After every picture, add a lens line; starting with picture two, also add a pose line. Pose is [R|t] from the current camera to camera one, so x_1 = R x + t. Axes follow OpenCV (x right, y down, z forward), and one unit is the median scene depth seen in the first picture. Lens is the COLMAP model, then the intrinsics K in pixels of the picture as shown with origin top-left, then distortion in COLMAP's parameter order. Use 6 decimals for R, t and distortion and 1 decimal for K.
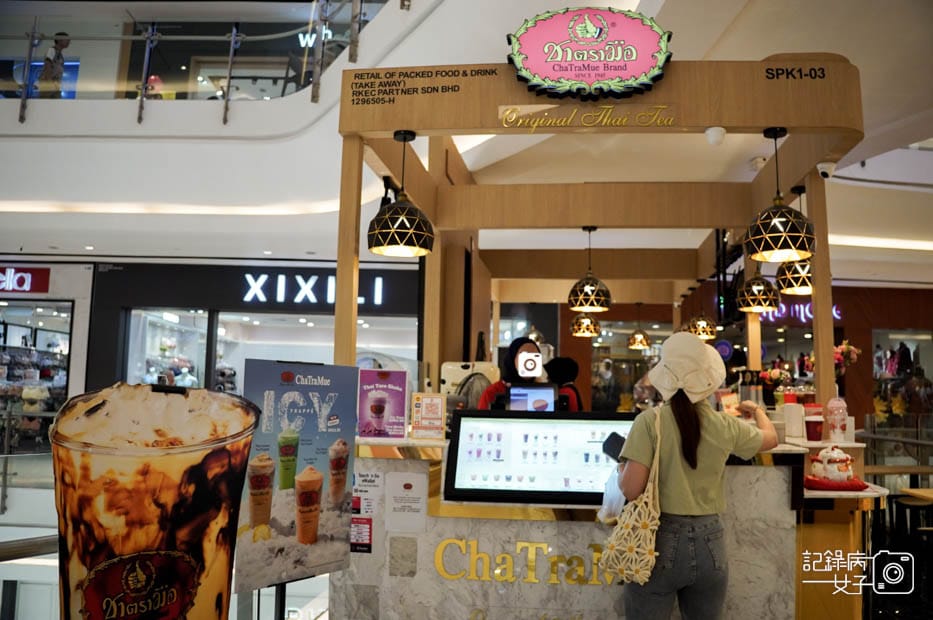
lens RADIAL K [[728.7, 0, 462.3], [0, 728.7, 297.3], [0, 0, 1]] dist [-0.205710, 0.182490]
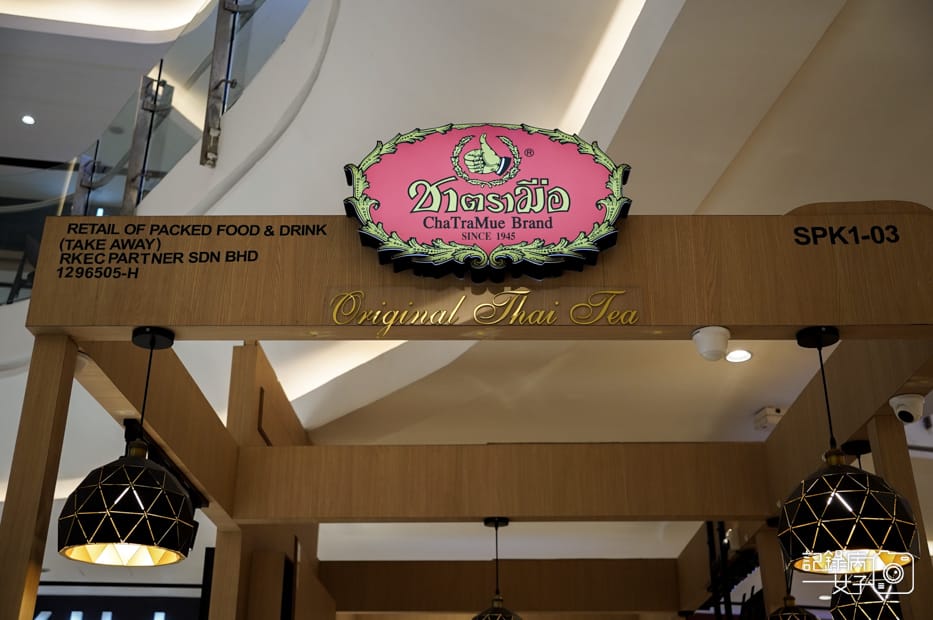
lens RADIAL K [[1074.2, 0, 466.5], [0, 1074.2, 310.0], [0, 0, 1]] dist [0.008820, 0.062350]
pose [[0.990488, 0.034841, 0.133115, 0.048305], [0.005995, 0.955568, -0.294711, -0.002580], [-0.137469, 0.292705, 0.946269, 0.200626]]
